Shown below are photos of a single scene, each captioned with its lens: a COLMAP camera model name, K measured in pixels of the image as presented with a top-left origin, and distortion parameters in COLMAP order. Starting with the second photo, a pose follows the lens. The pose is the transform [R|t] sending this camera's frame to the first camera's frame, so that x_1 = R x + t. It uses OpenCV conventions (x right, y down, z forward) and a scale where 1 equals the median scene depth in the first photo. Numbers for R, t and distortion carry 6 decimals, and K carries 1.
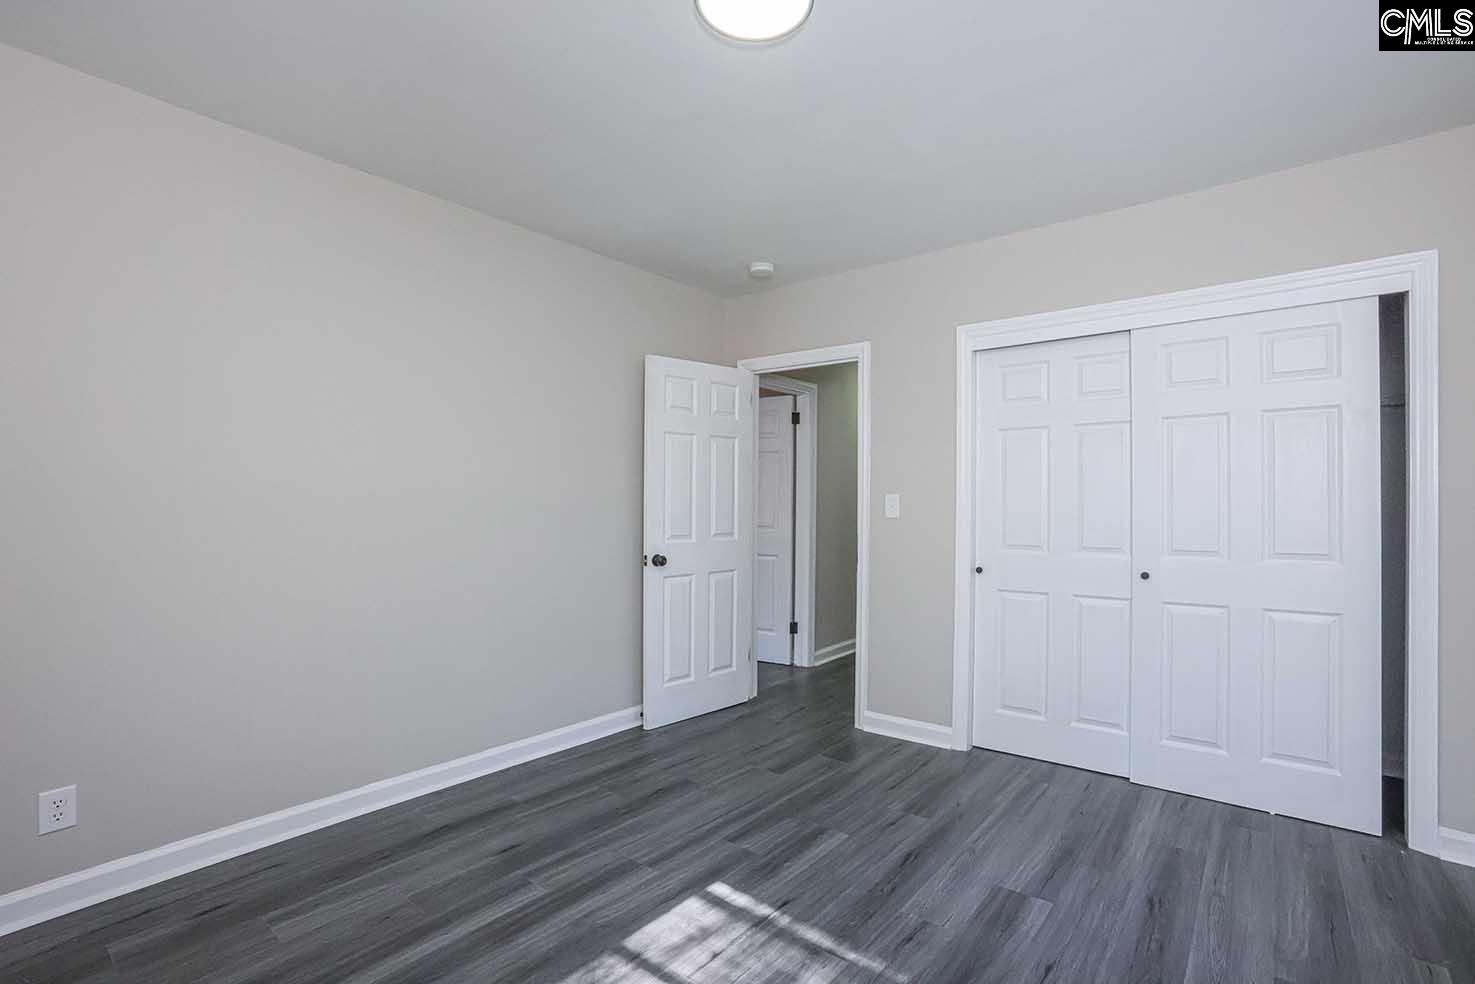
lens RADIAL K [[667.0, 0, 746.0], [0, 667.0, 486.2], [0, 0, 1]] dist [-0.073364, 0.027714]
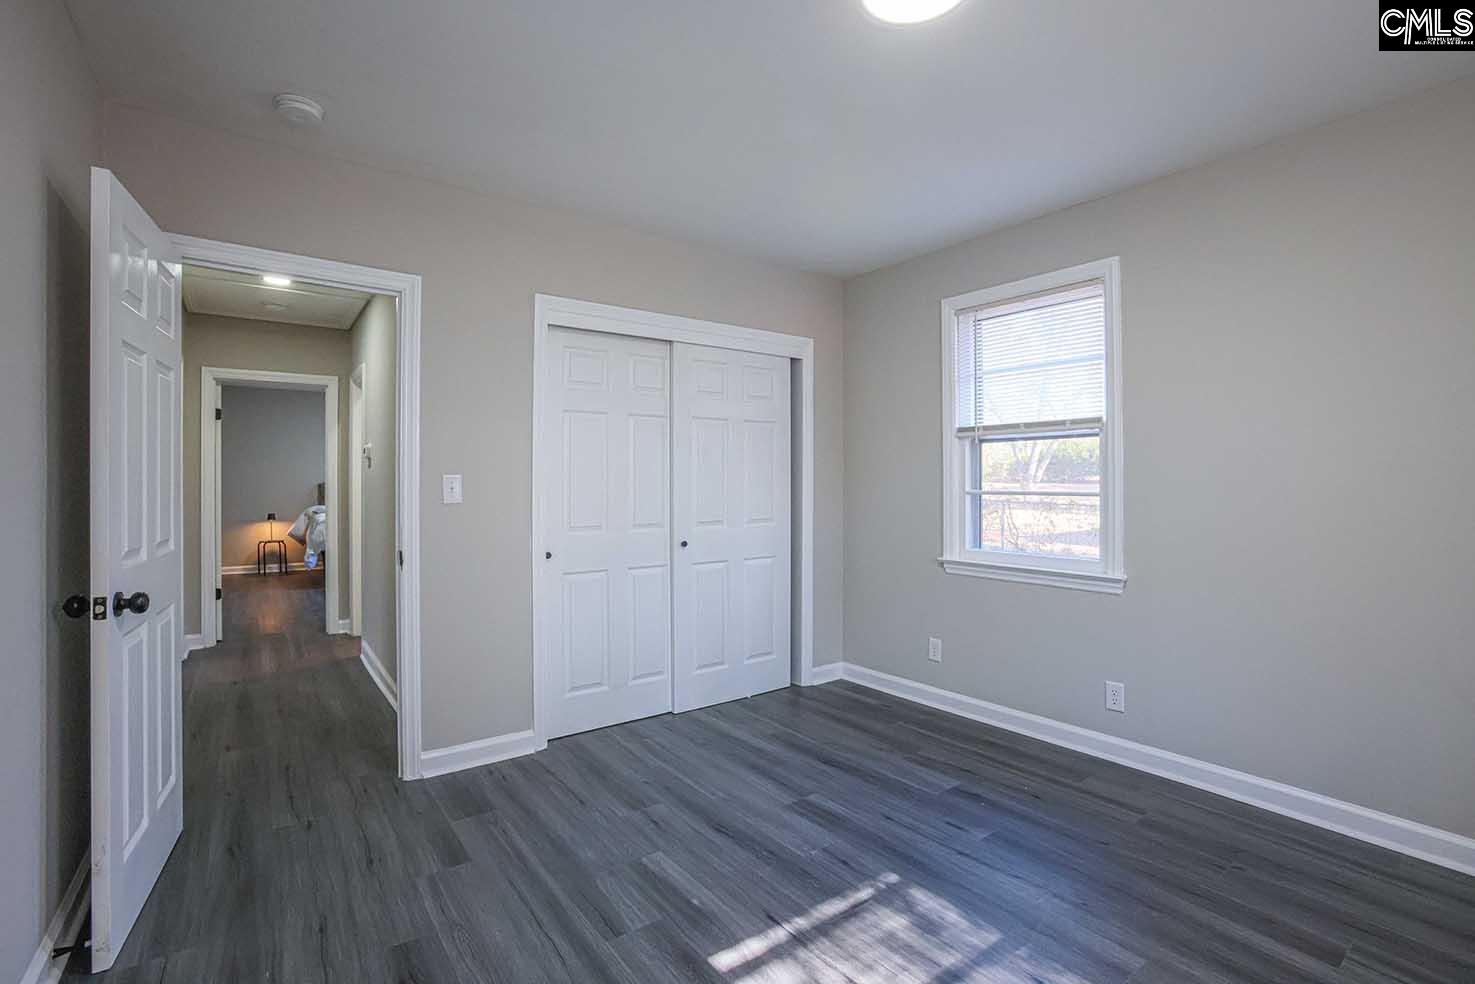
lens RADIAL K [[675.9, 0, 739.8], [0, 675.9, 482.4], [0, 0, 1]] dist [-0.071928, 0.028919]
pose [[0.256332, 0.002529, 0.966585, -0.716693], [-0.025072, 0.999678, 0.004033, 0.015084], [-0.966264, -0.025268, 0.256313, 0.678630]]
